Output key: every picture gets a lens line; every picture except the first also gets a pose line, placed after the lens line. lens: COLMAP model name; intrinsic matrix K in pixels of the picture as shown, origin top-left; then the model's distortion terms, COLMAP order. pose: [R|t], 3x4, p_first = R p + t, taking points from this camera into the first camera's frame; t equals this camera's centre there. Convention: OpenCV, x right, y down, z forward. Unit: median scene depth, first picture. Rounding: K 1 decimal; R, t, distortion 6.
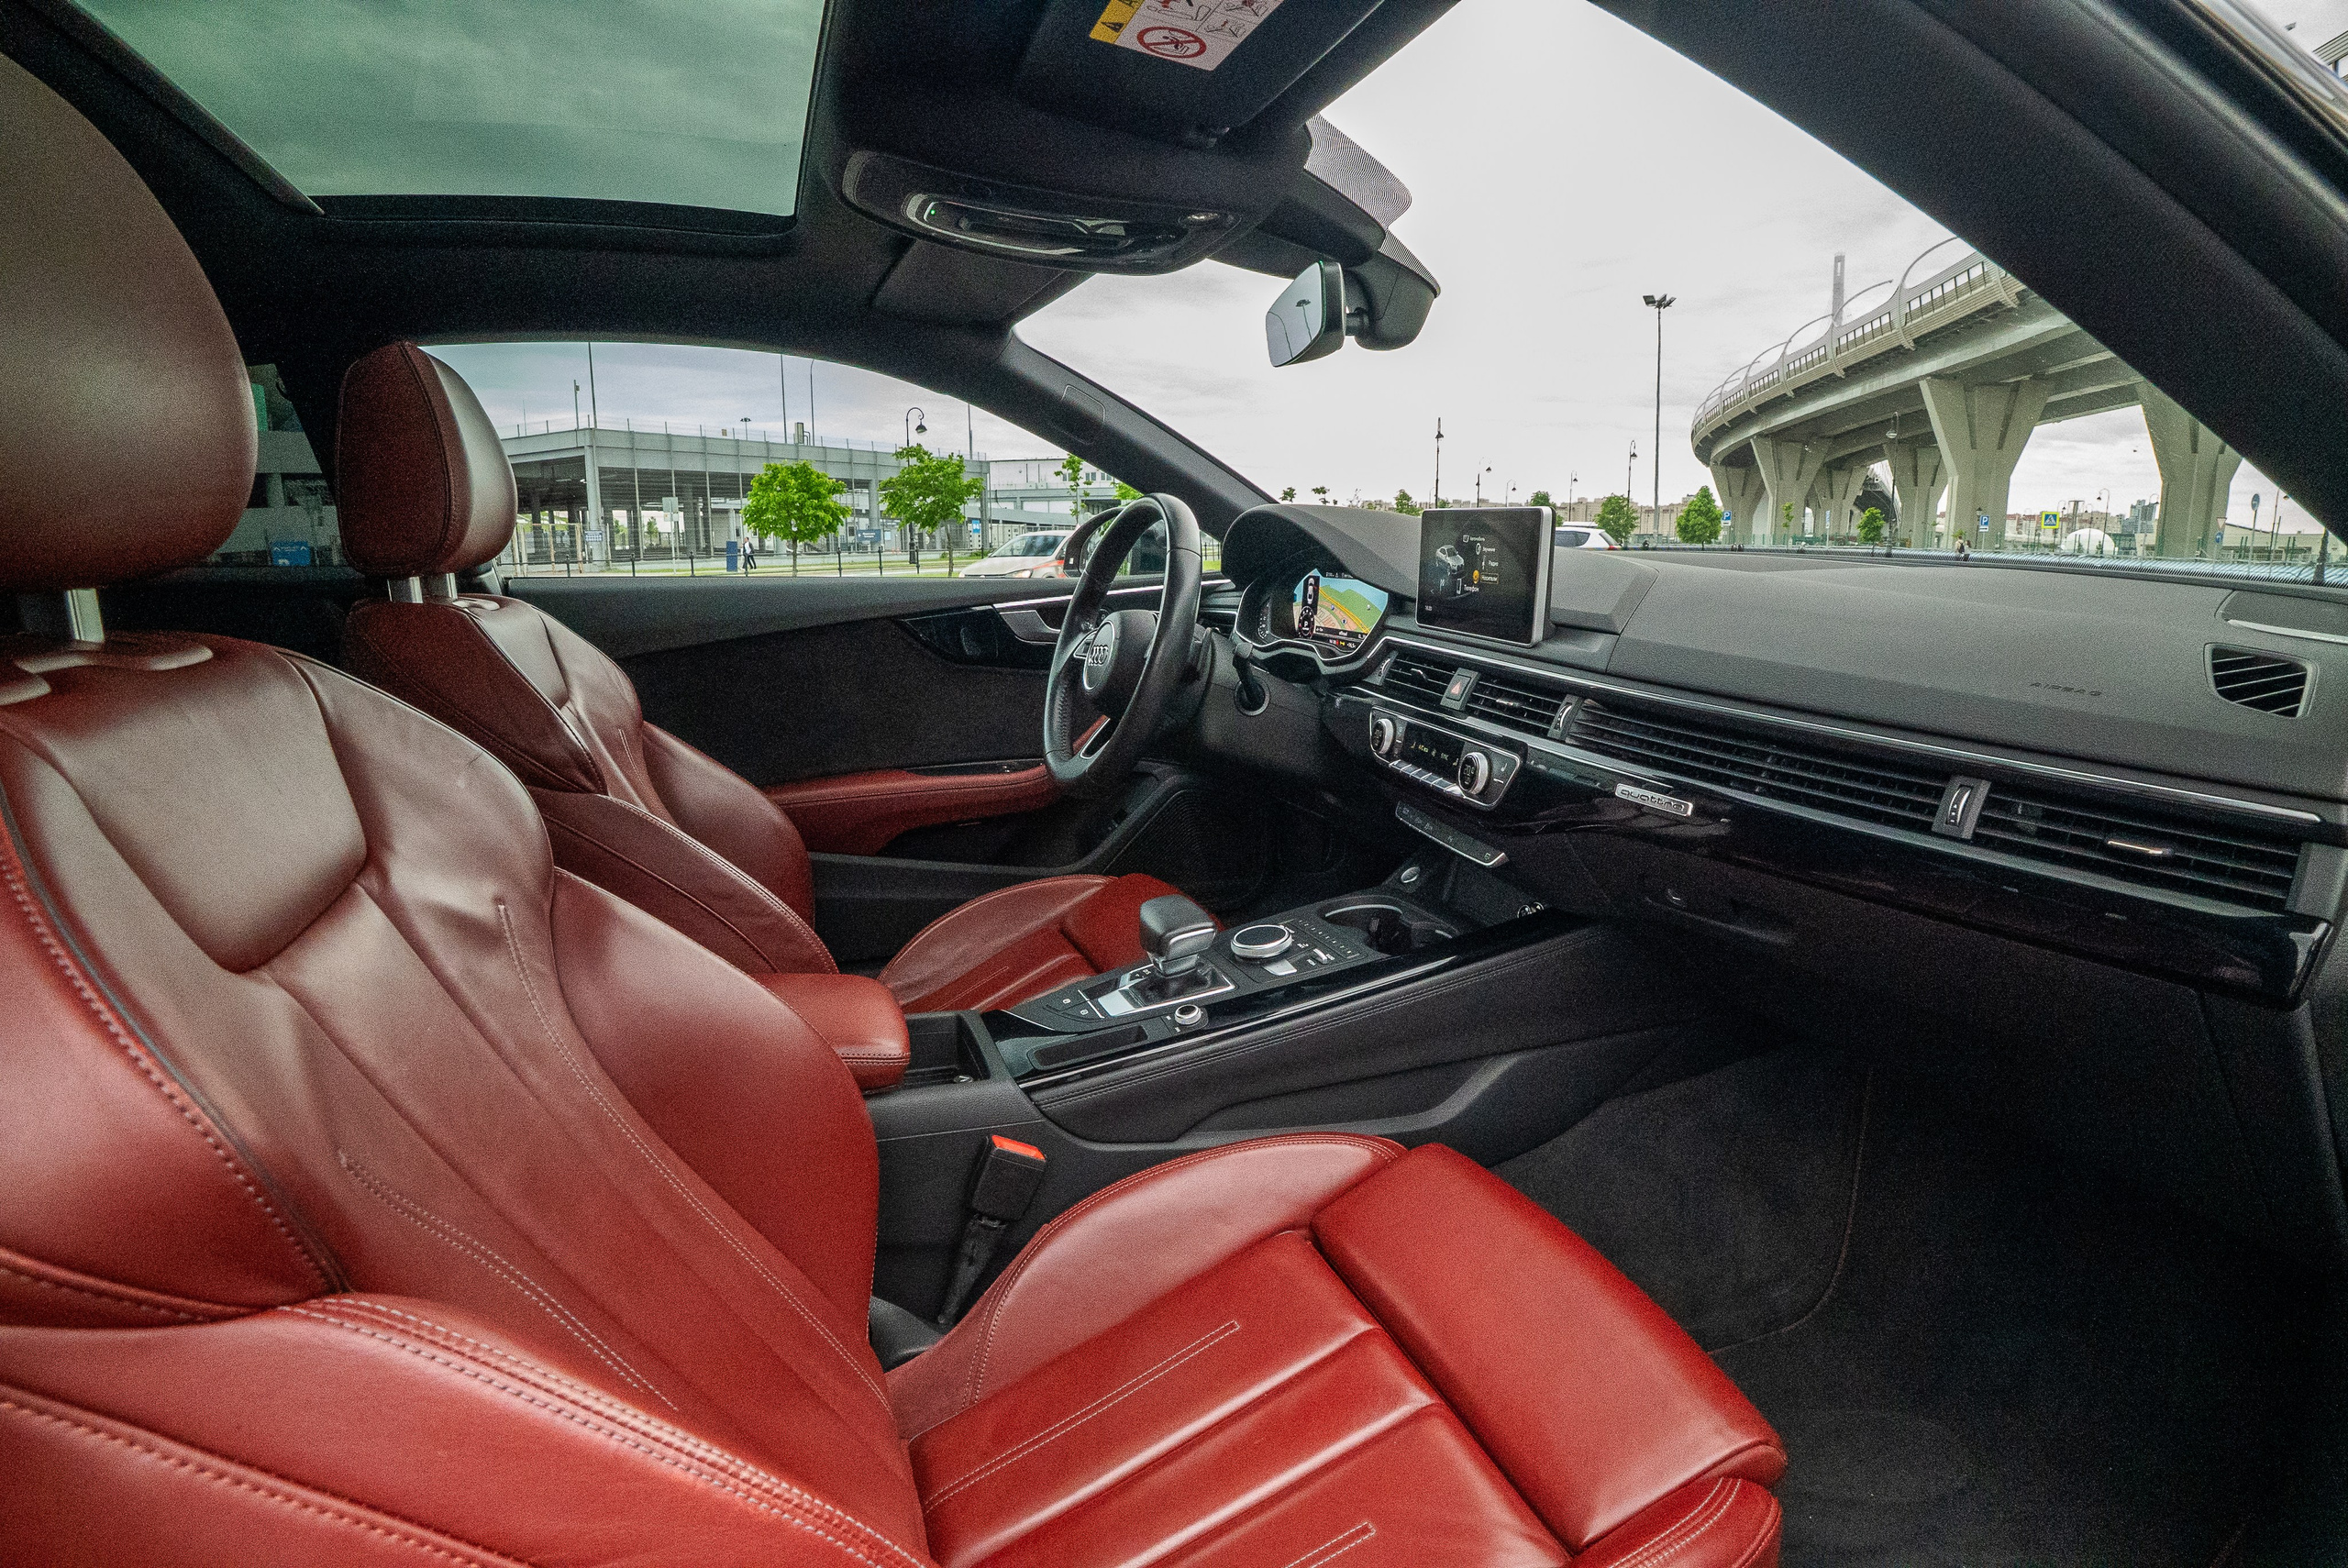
lens RADIAL K [[1147.7, 0, 1174.0], [0, 1147.7, 784.0], [0, 0, 1]] dist [-0.129695, 0.037273]
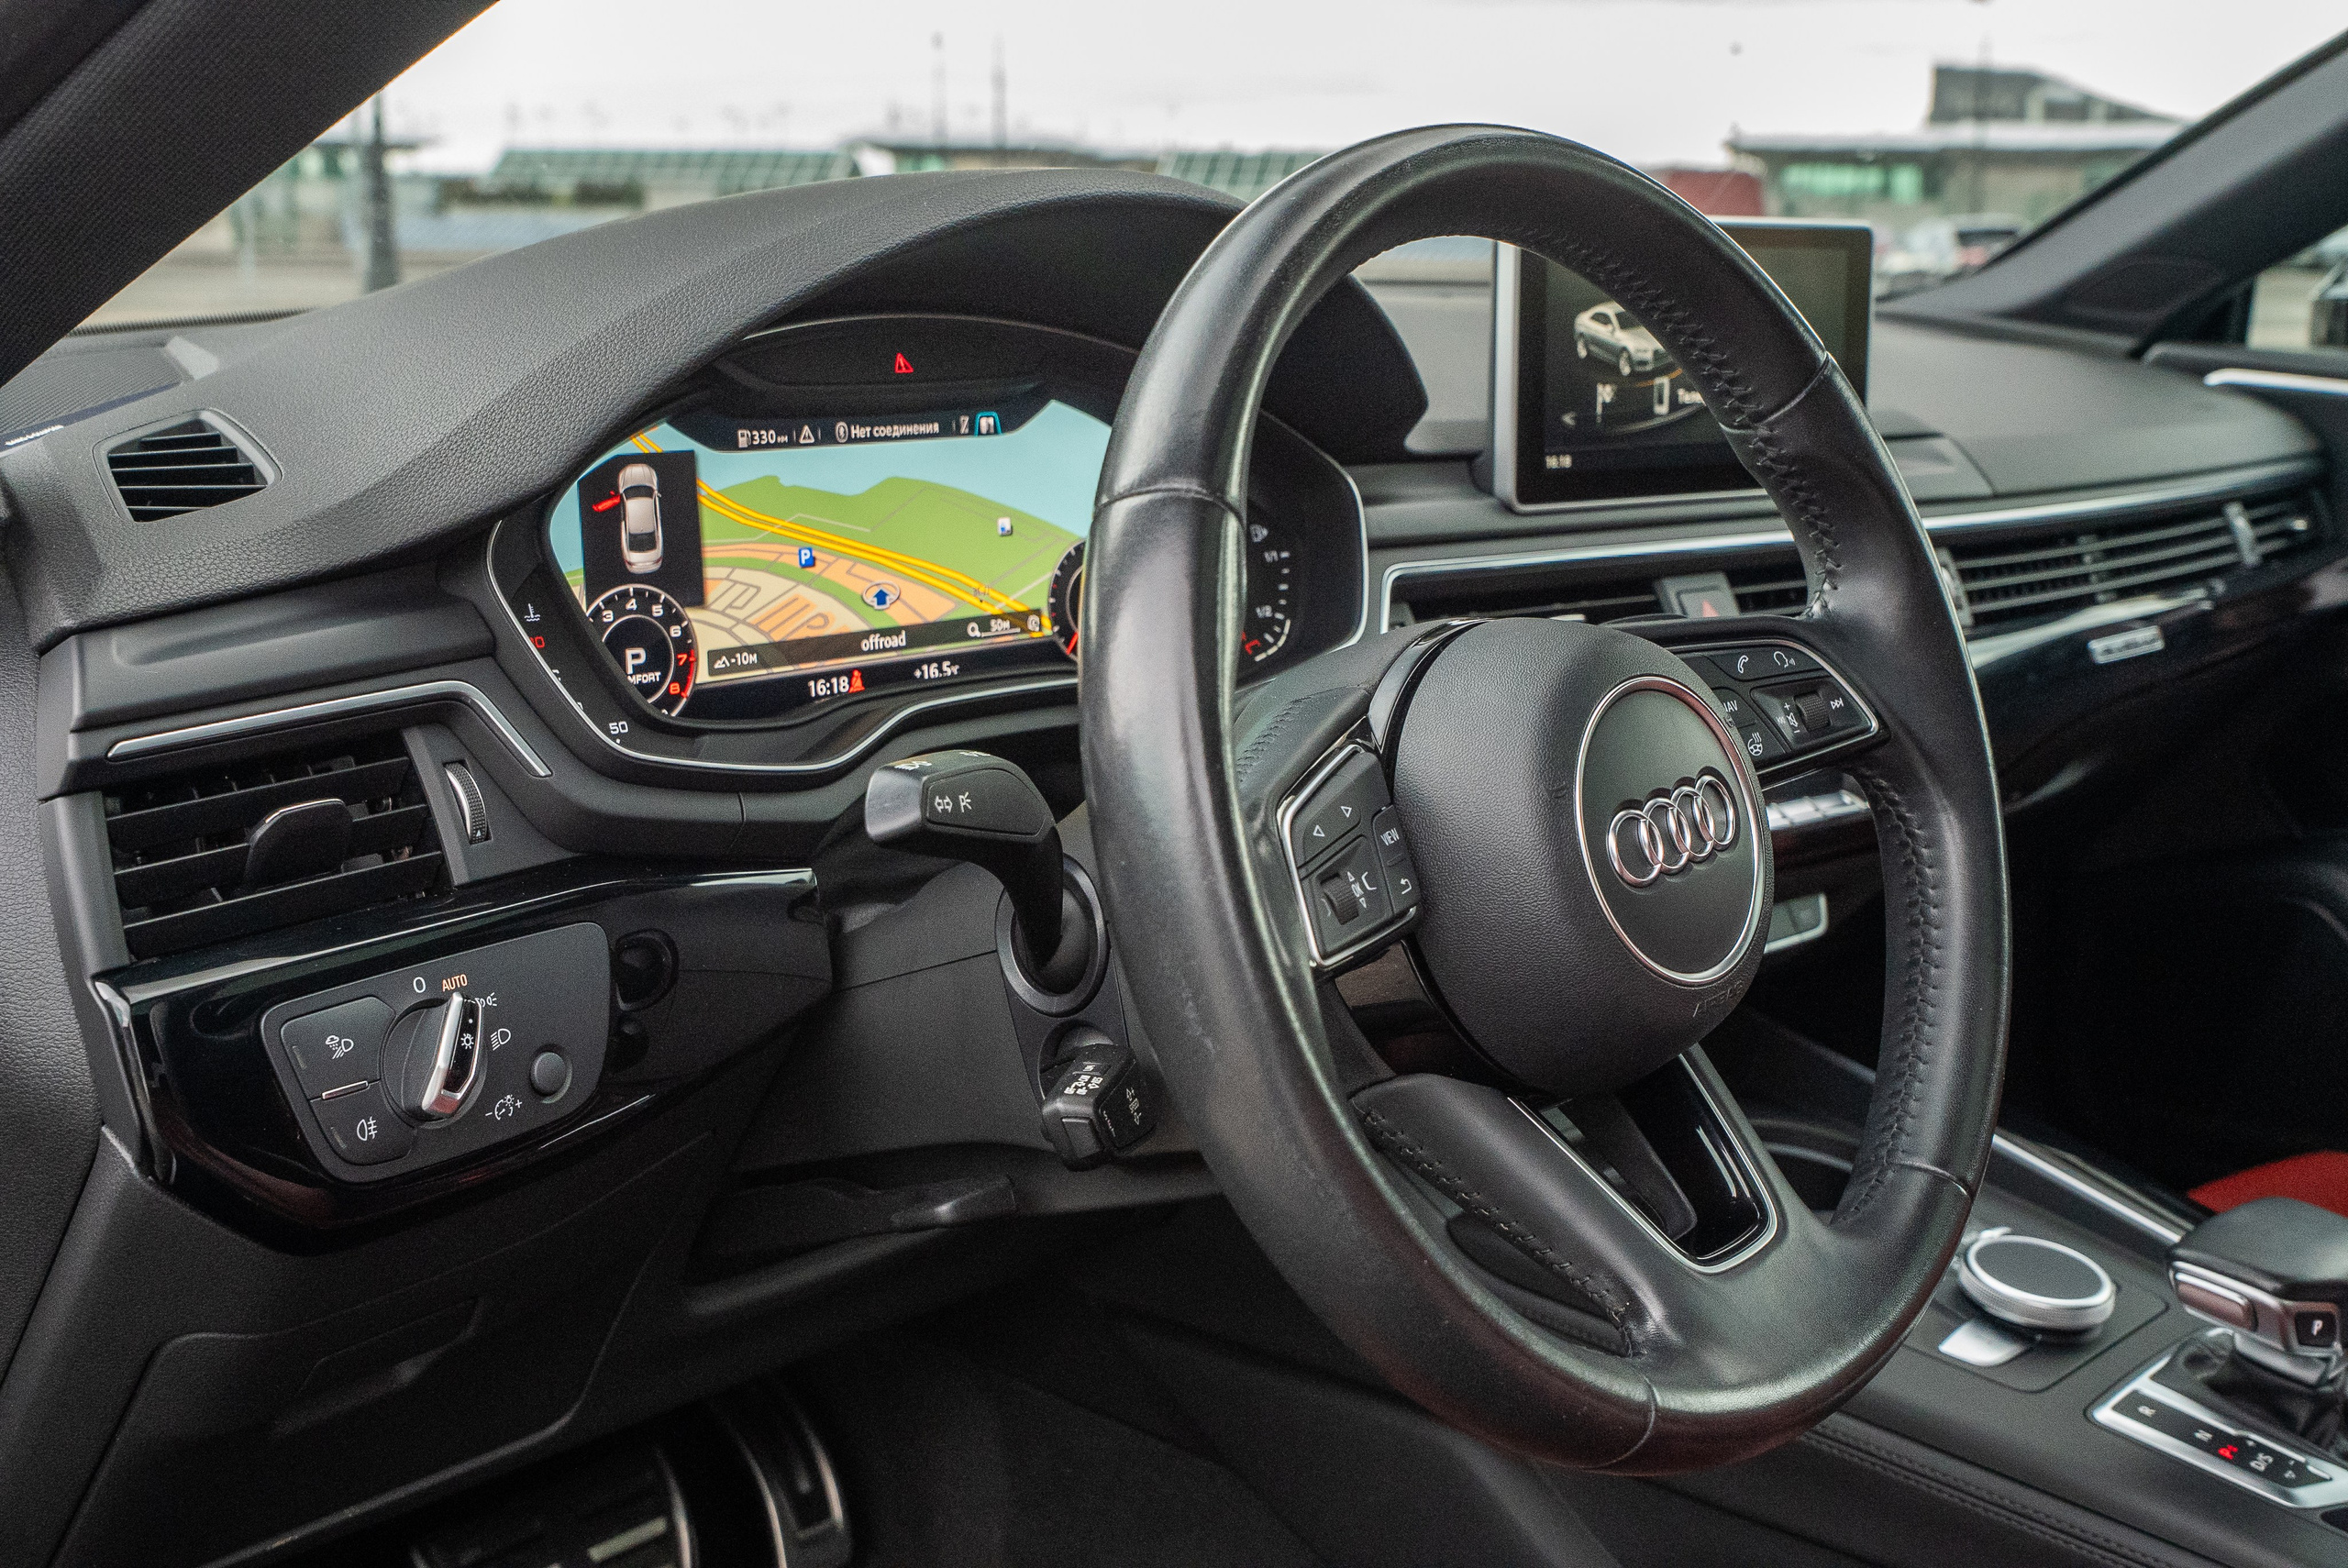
lens RADIAL K [[2769.5, 0, 1174.0], [0, 2769.5, 784.0], [0, 0, 1]] dist [0.004935, 0.017570]
pose [[-0.428917, -0.178399, 0.885553, -0.652531], [0.183328, 0.942715, 0.278709, -0.370779], [-0.884546, 0.281889, -0.371641, 1.627847]]
